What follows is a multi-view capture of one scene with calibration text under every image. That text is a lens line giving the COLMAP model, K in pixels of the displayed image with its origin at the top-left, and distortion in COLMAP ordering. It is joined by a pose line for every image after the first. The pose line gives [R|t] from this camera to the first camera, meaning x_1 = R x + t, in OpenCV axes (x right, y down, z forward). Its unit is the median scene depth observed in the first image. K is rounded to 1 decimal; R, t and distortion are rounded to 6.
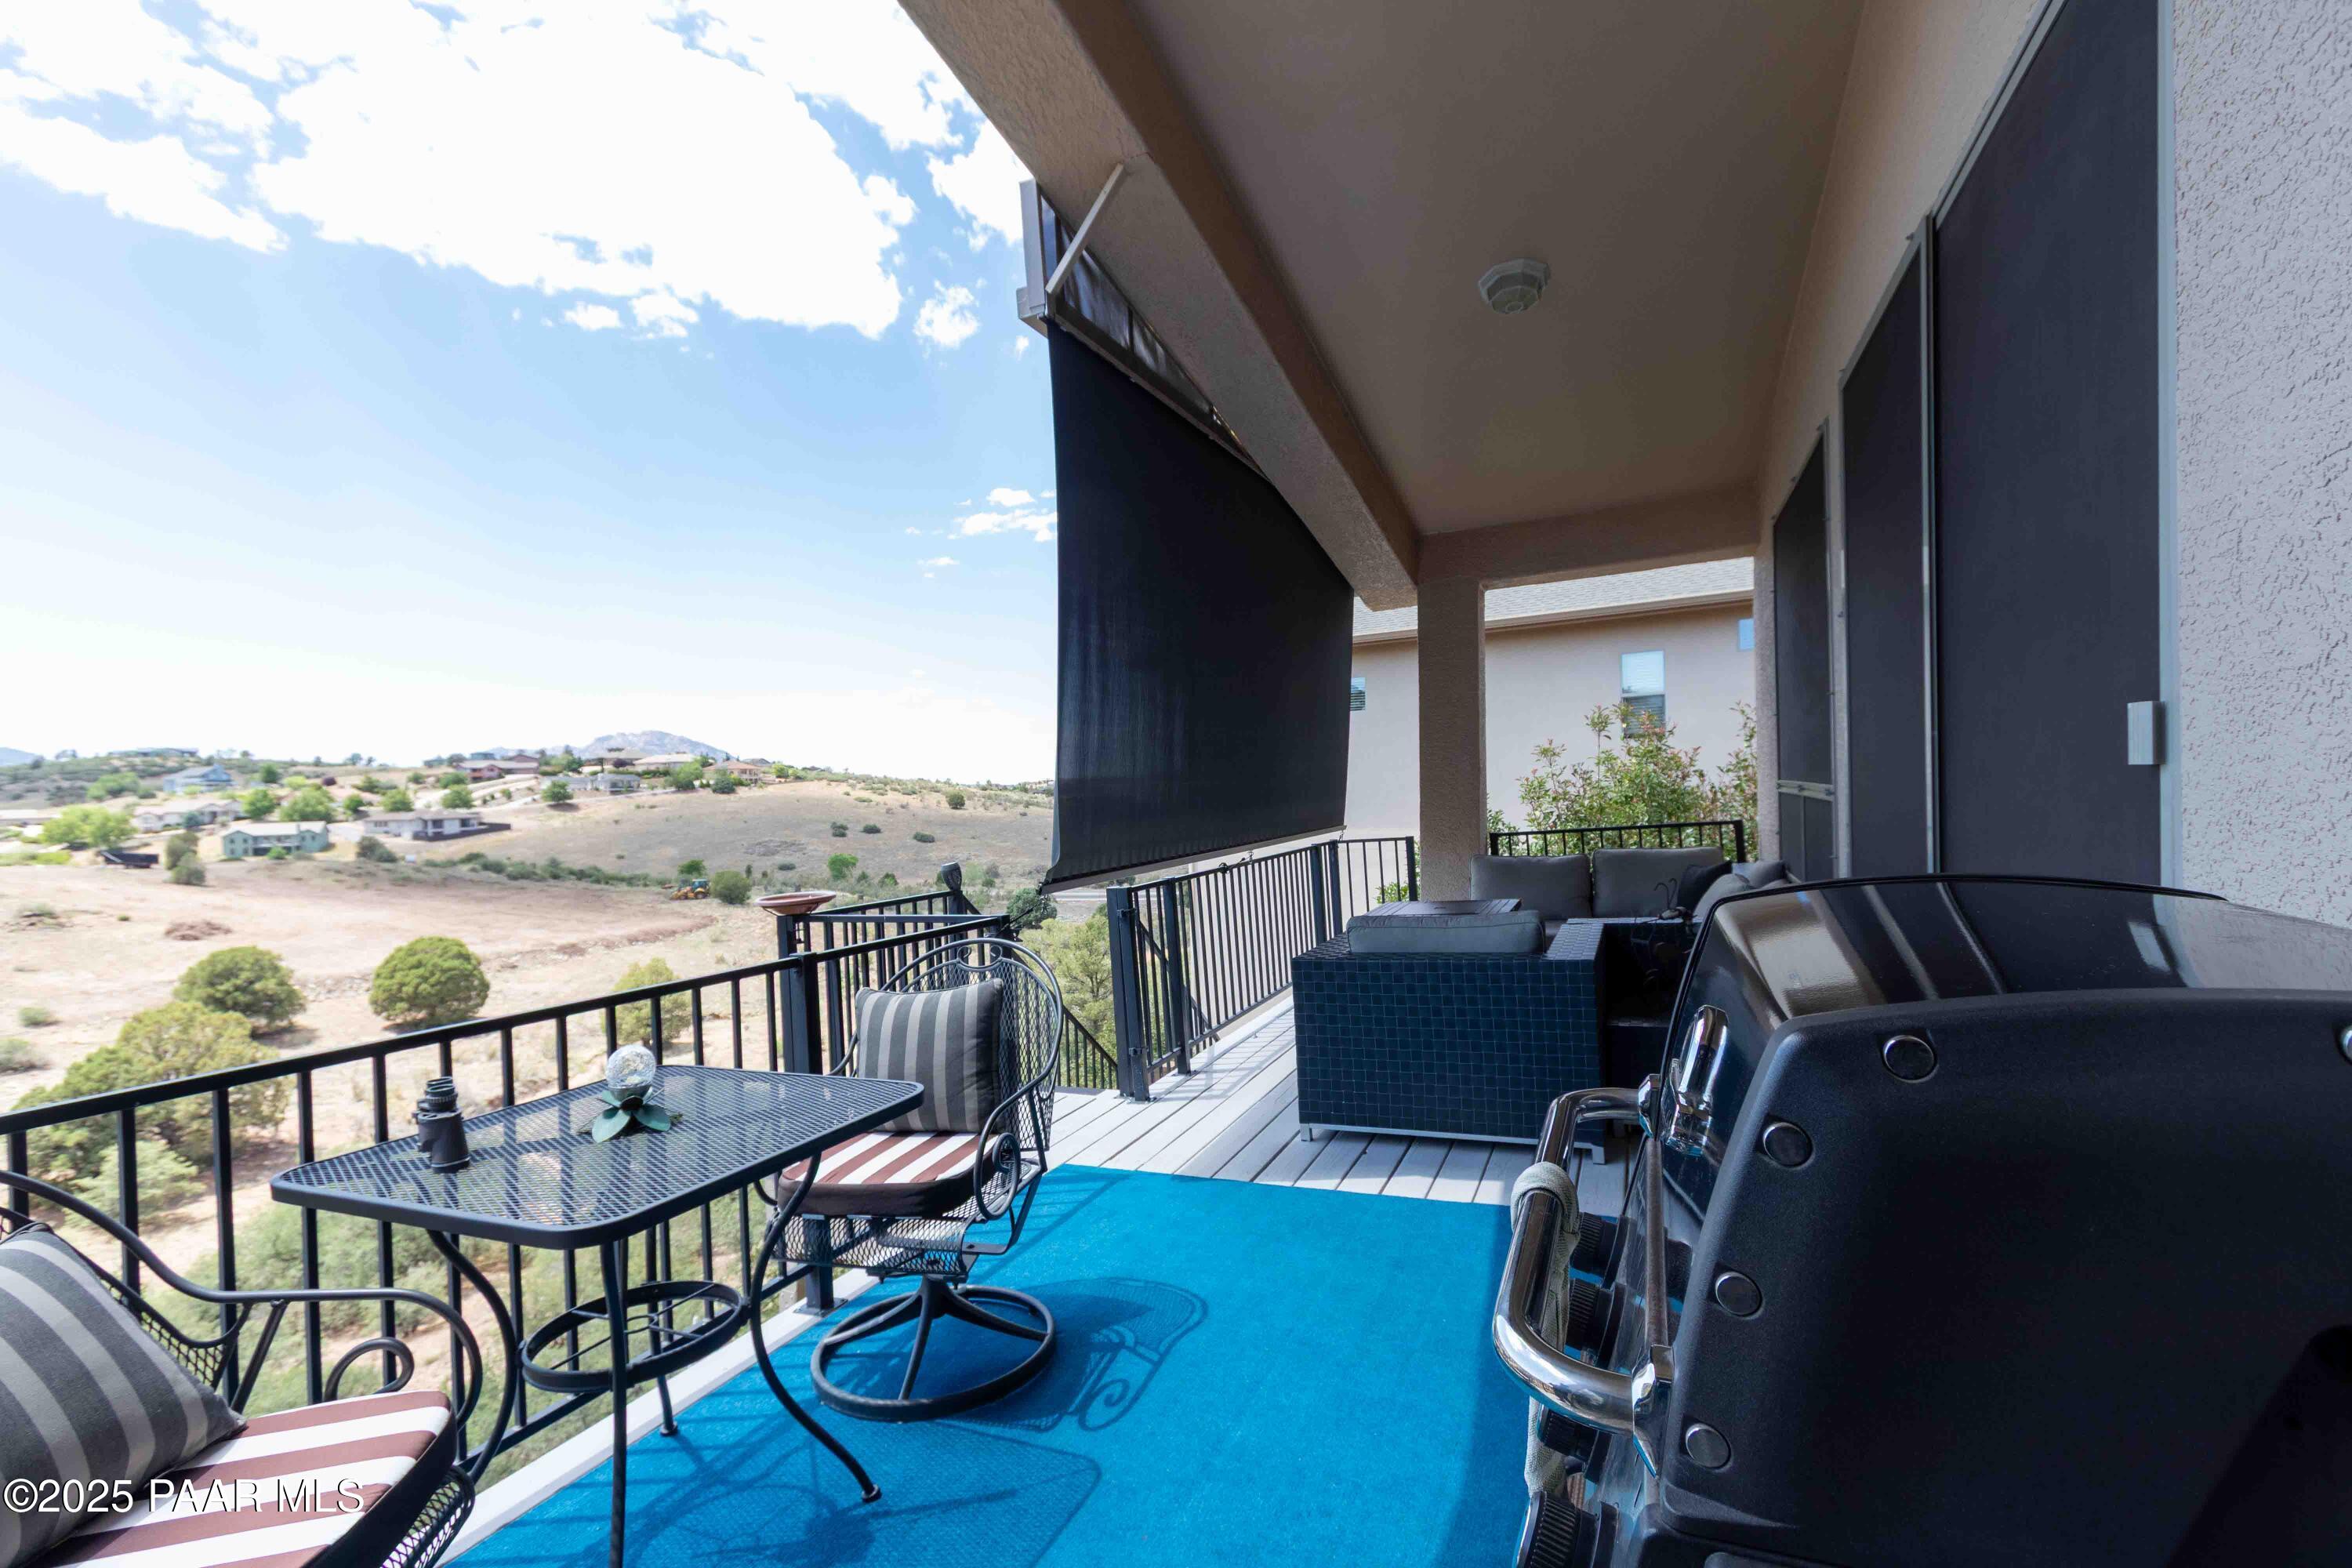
lens RADIAL K [[1078.3, 0, 1170.1], [0, 1078.3, 791.6], [0, 0, 1]] dist [0.001655, 0.000200]
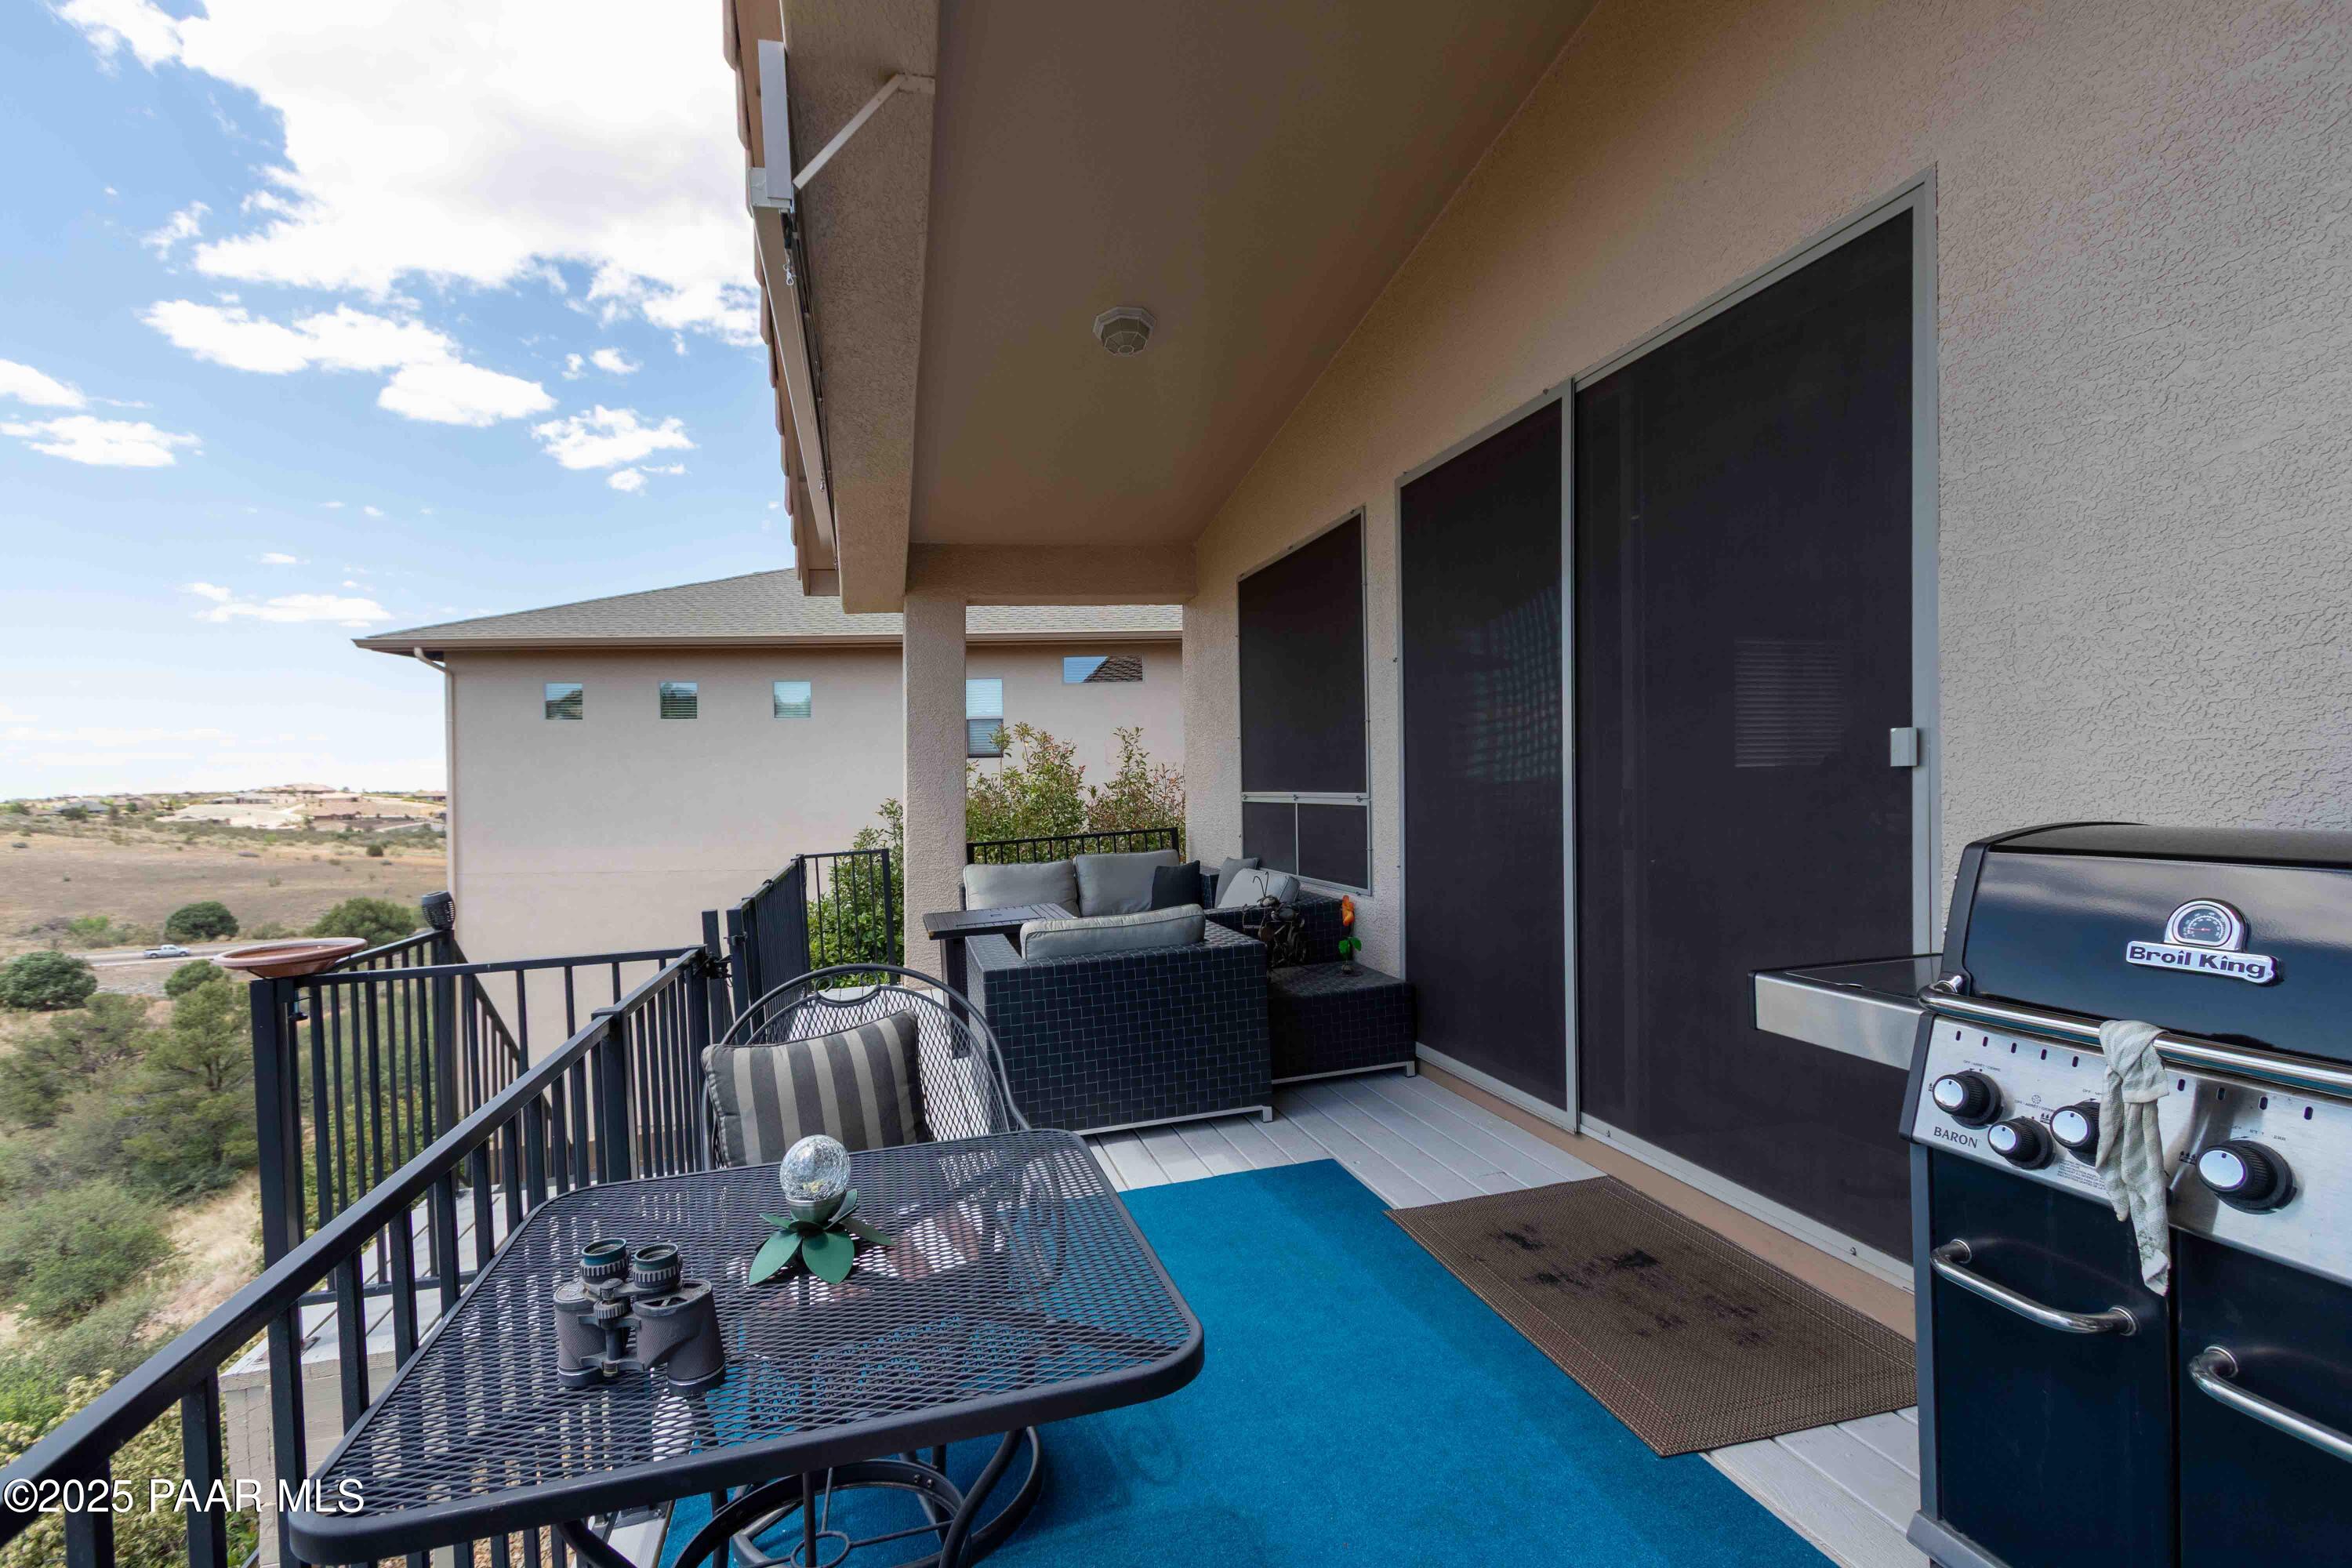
lens RADIAL K [[1078.3, 0, 1170.1], [0, 1078.3, 791.6], [0, 0, 1]] dist [0.001655, 0.000200]
pose [[0.771196, 0.010517, 0.636511, -0.330159], [0.001662, 0.999827, -0.018534, 0.014060], [-0.636595, 0.015351, 0.771045, 0.146600]]
